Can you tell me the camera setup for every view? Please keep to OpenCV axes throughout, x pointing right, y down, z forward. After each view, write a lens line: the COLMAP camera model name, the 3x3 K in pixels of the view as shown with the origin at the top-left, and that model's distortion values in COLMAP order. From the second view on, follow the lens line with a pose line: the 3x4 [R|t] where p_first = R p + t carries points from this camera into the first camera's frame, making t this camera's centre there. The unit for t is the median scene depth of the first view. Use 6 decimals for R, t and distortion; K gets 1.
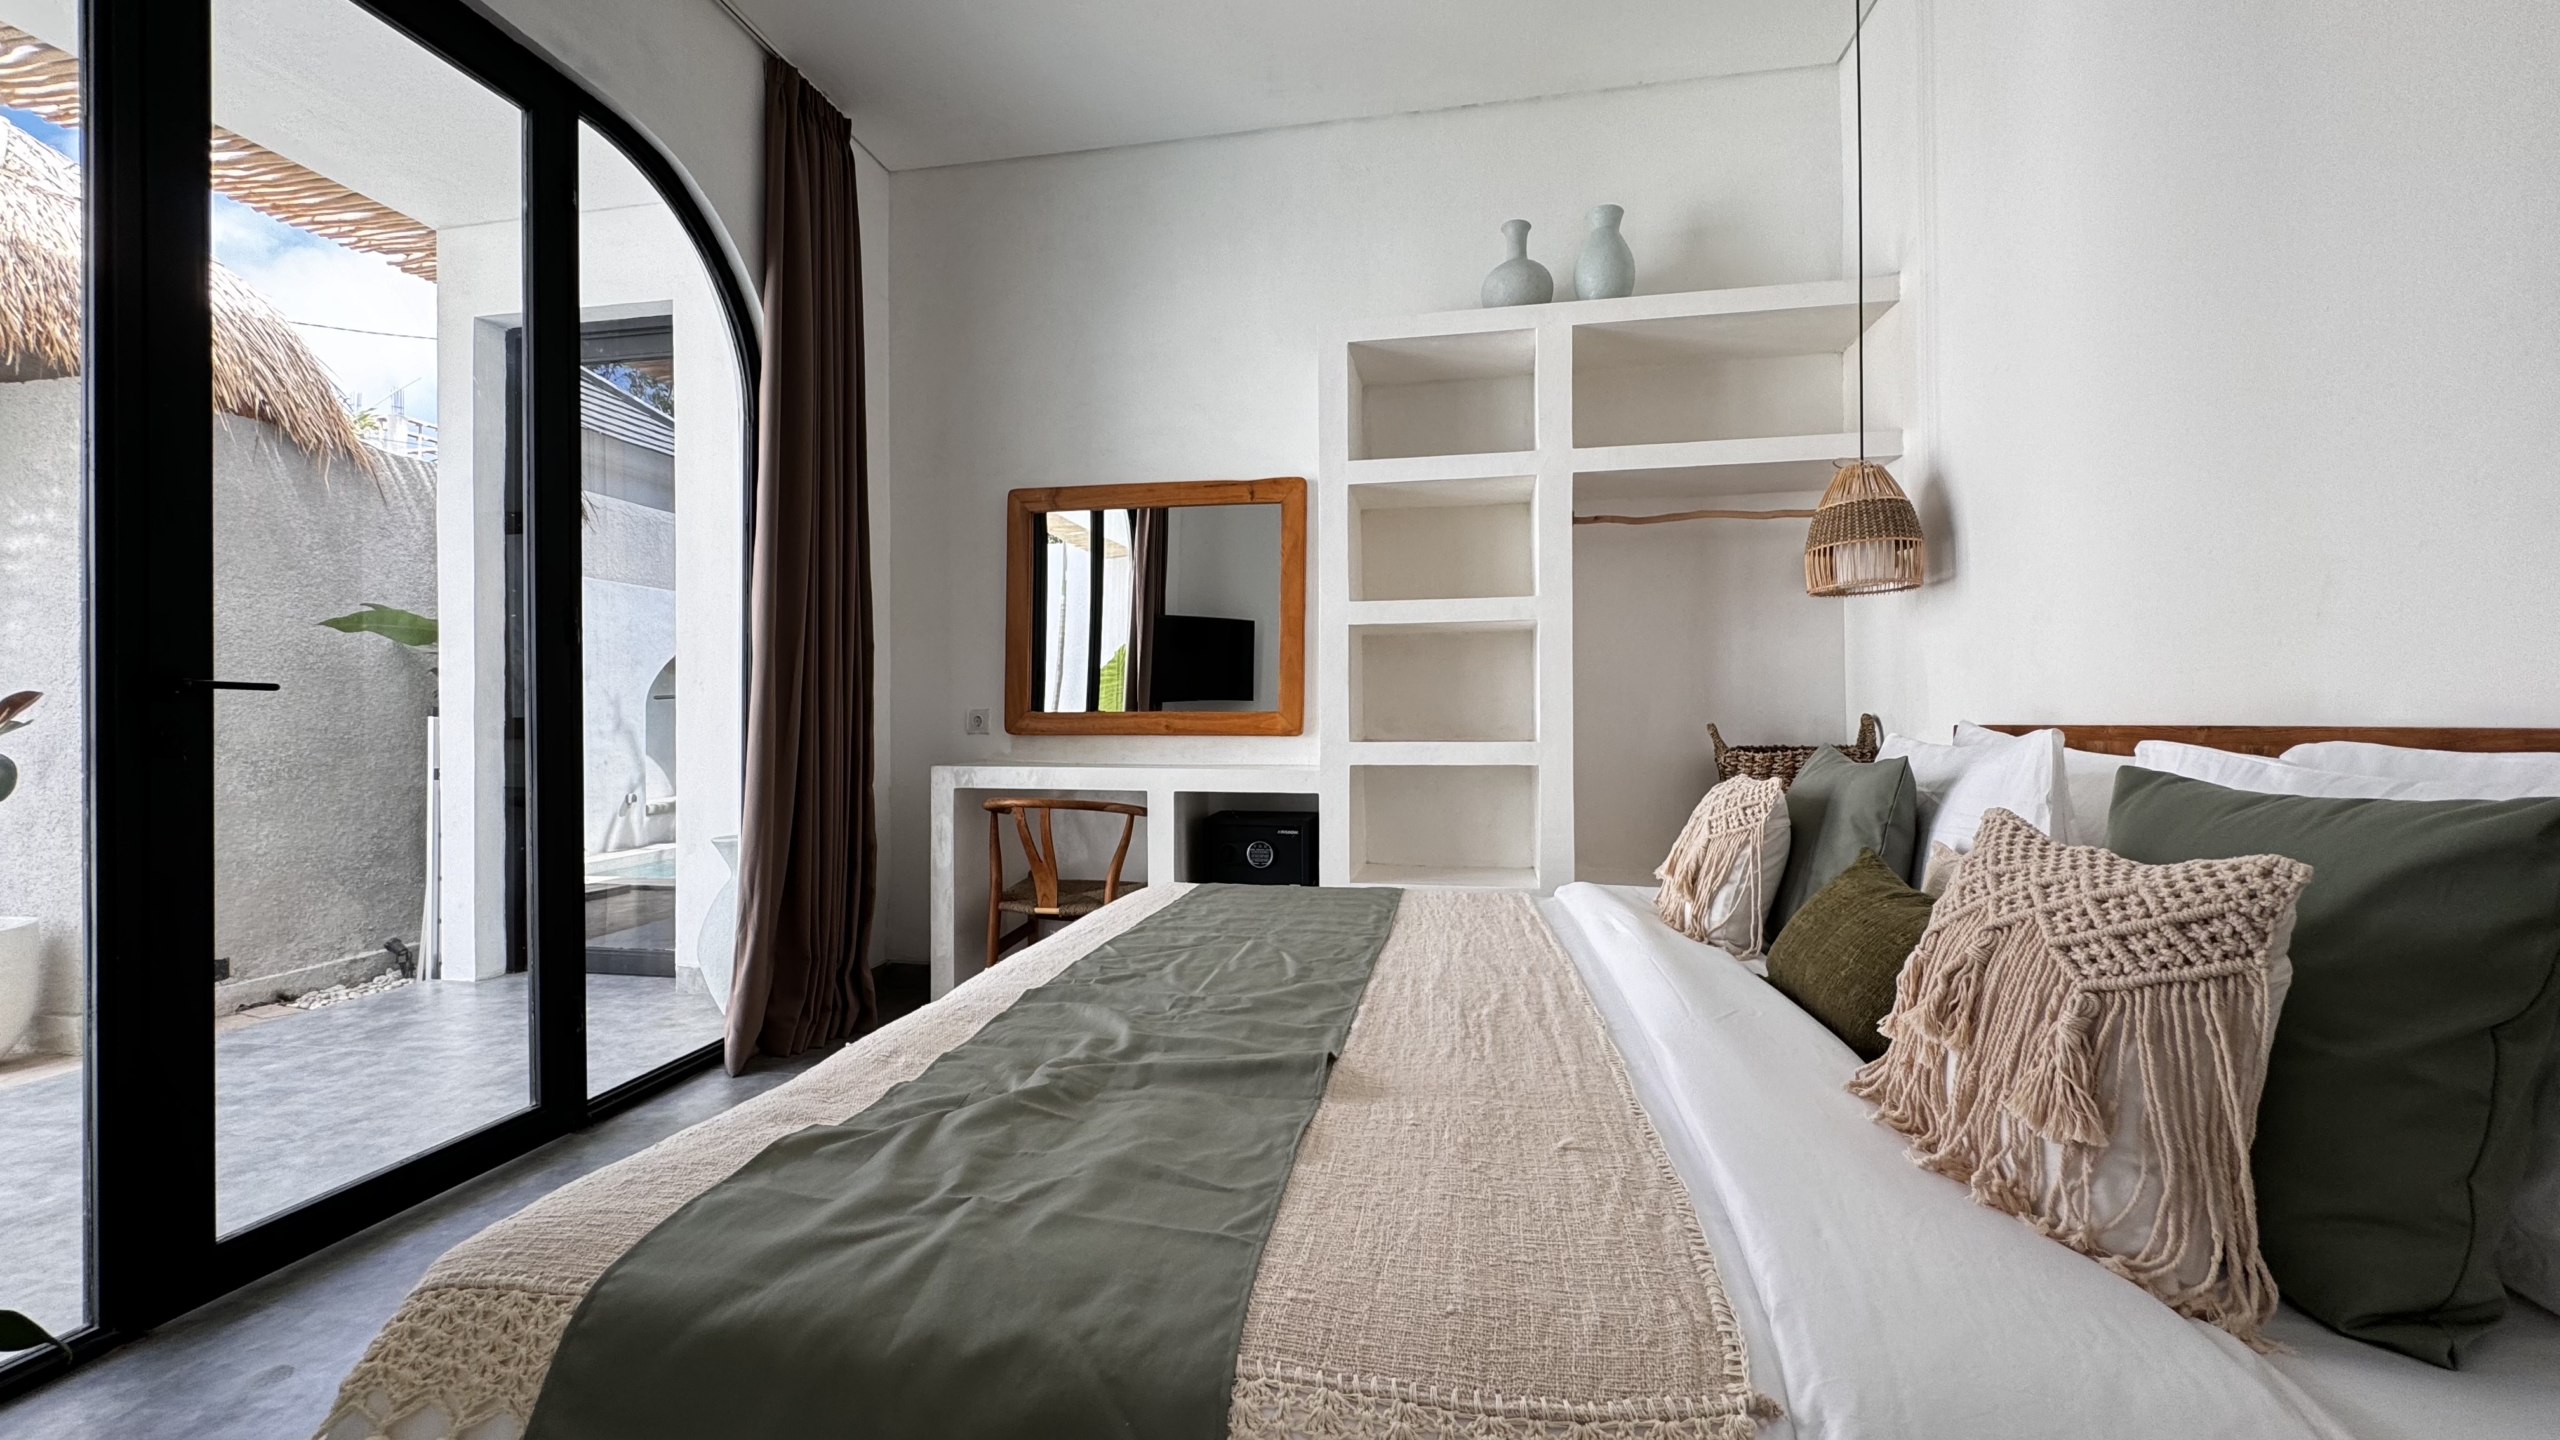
lens RADIAL K [[1022.3, 0, 1288.1], [0, 1022.3, 713.1], [0, 0, 1]] dist [-0.000268, 0.000066]
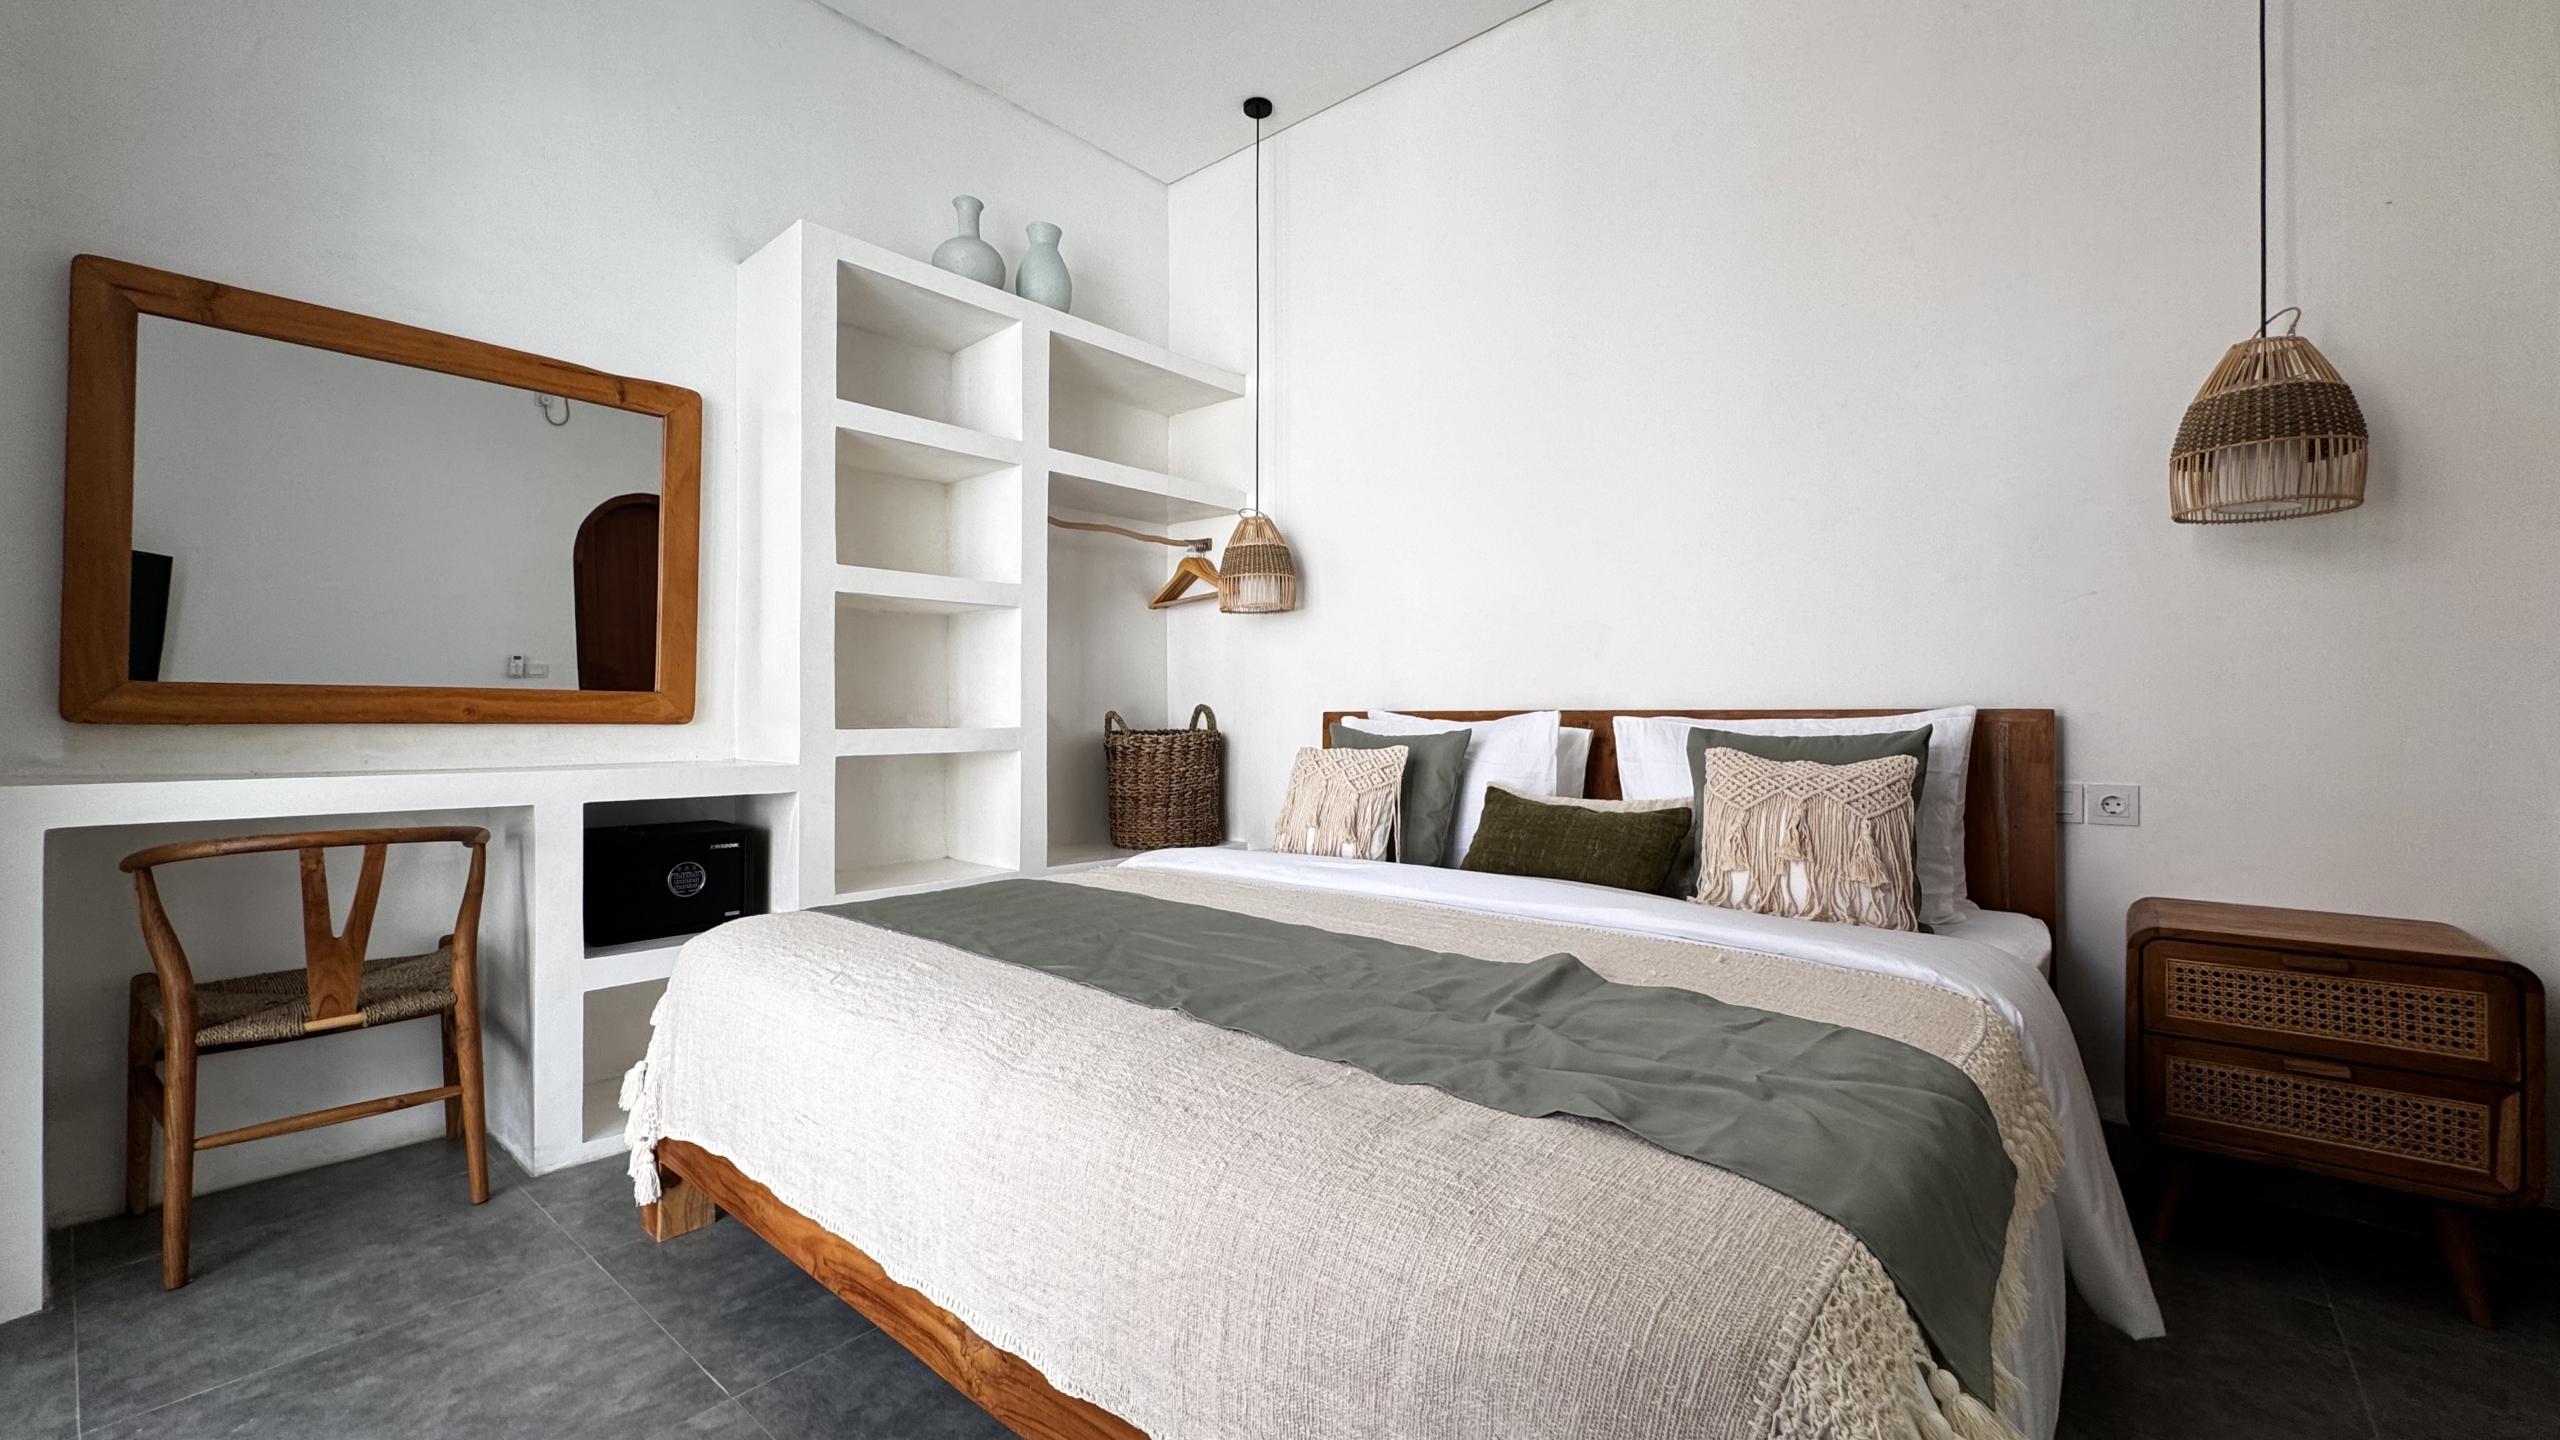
lens RADIAL K [[1022.3, 0, 1293.7], [0, 1022.3, 724.6], [0, 0, 1]] dist [-0.000268, 0.000066]
pose [[0.517654, -0.003390, 0.855583, -0.468004], [-0.010583, 0.999890, 0.010364, 0.011212], [-0.855525, -0.014419, 0.517561, 0.230452]]
